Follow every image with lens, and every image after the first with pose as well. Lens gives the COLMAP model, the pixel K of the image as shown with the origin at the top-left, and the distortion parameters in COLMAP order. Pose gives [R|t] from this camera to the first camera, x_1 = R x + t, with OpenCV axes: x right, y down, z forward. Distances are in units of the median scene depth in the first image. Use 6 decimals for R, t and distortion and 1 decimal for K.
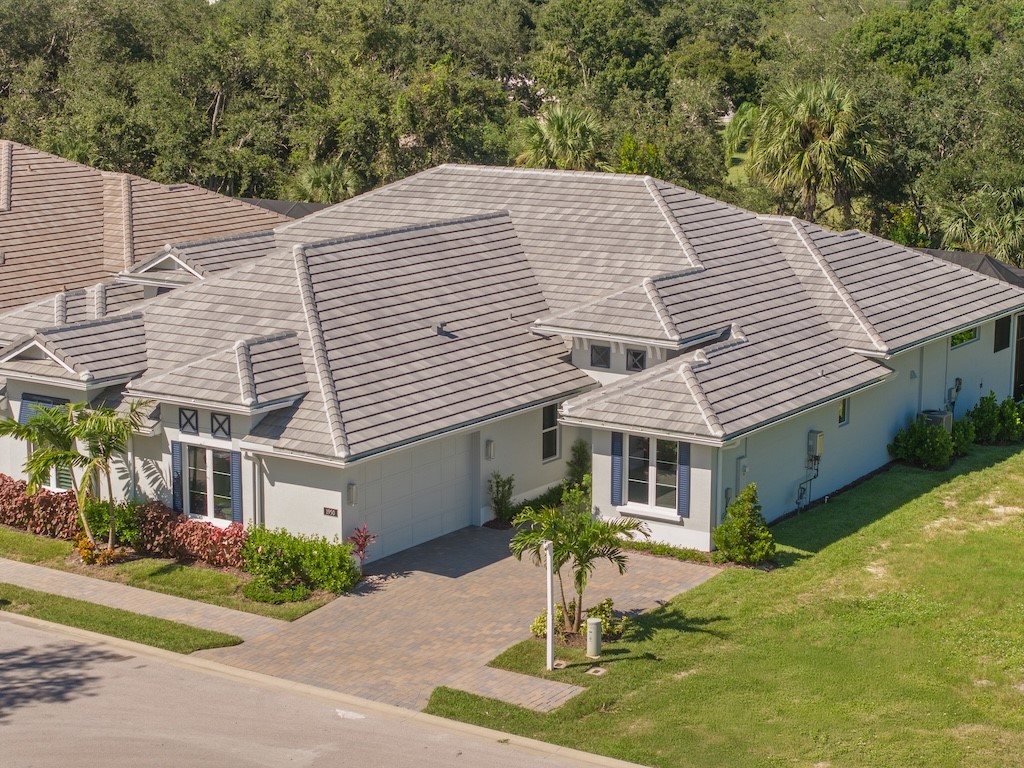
lens RADIAL K [[2063.0, 0, 512.0], [0, 2063.0, 384.0], [0, 0, 1]] dist [-0.097095, -0.124914]
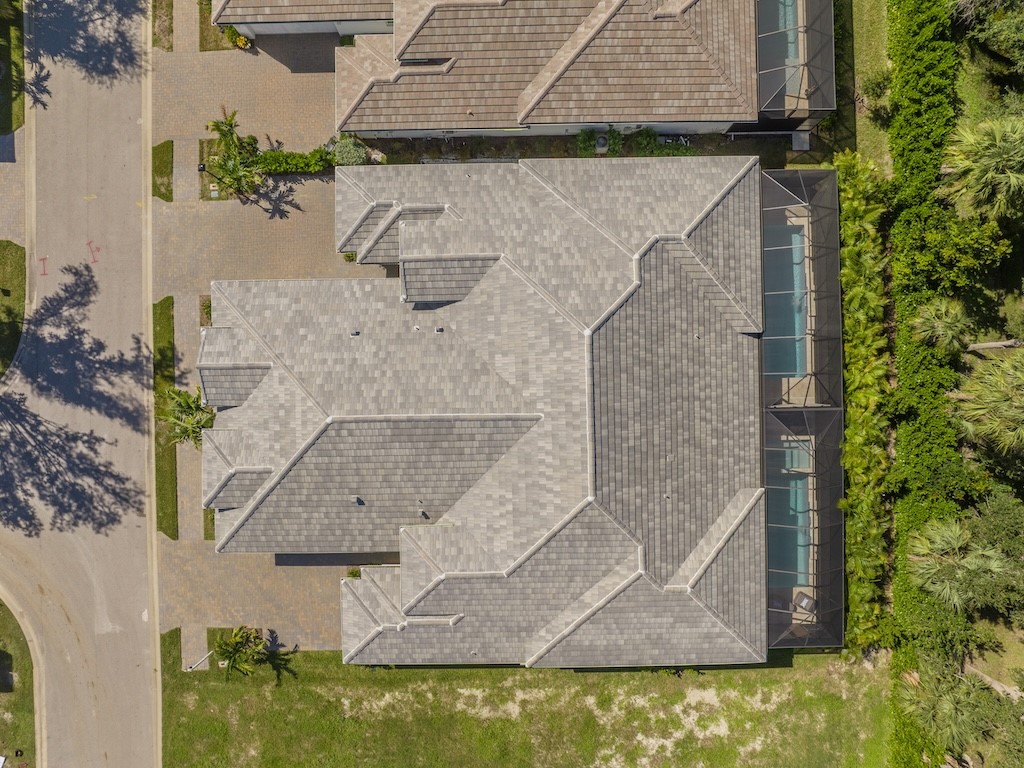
lens RADIAL K [[717.3, 0, 512.0], [0, 717.3, 384.0], [0, 0, 1]] dist [-0.030571, 0.000151]
pose [[0.555521, 0.831423, 0.011467, -0.060434], [-0.146883, 0.084549, 0.985534, -0.789594], [0.818426, -0.549169, 0.169091, 1.170865]]
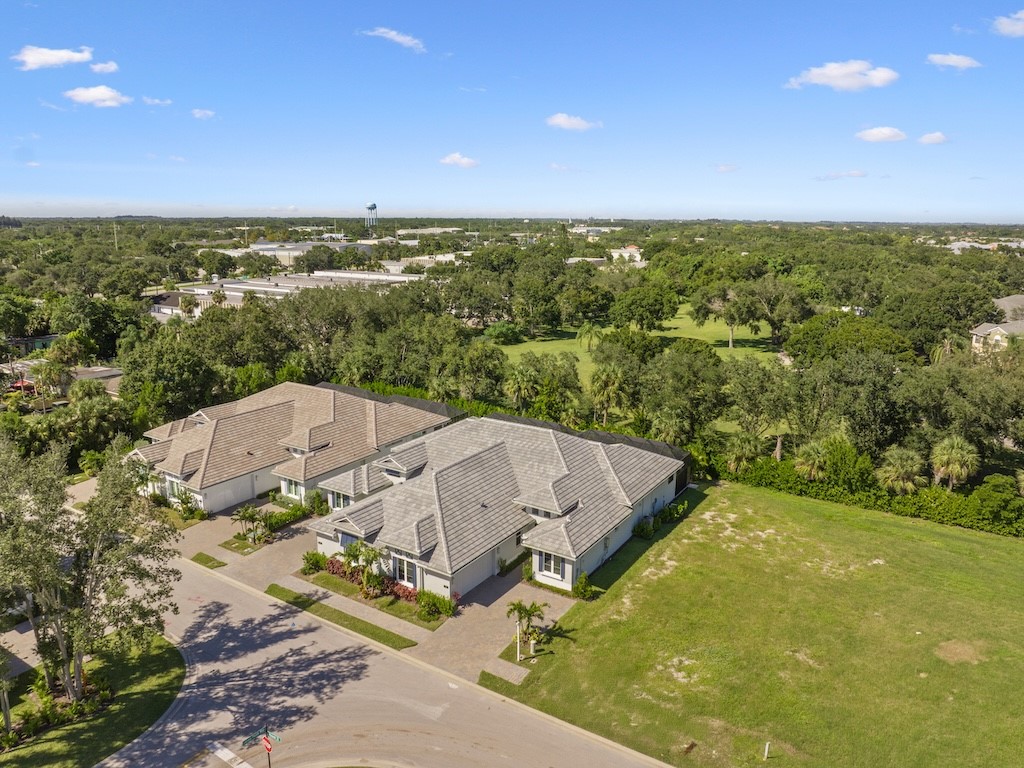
lens RADIAL K [[717.3, 0, 512.0], [0, 717.3, 384.0], [0, 0, 1]] dist [-0.030571, 0.000151]
pose [[0.999956, -0.001156, 0.009266, -0.000514], [0.000783, 0.999191, 0.040198, -0.267150], [-0.009305, -0.040189, 0.999149, -0.036743]]
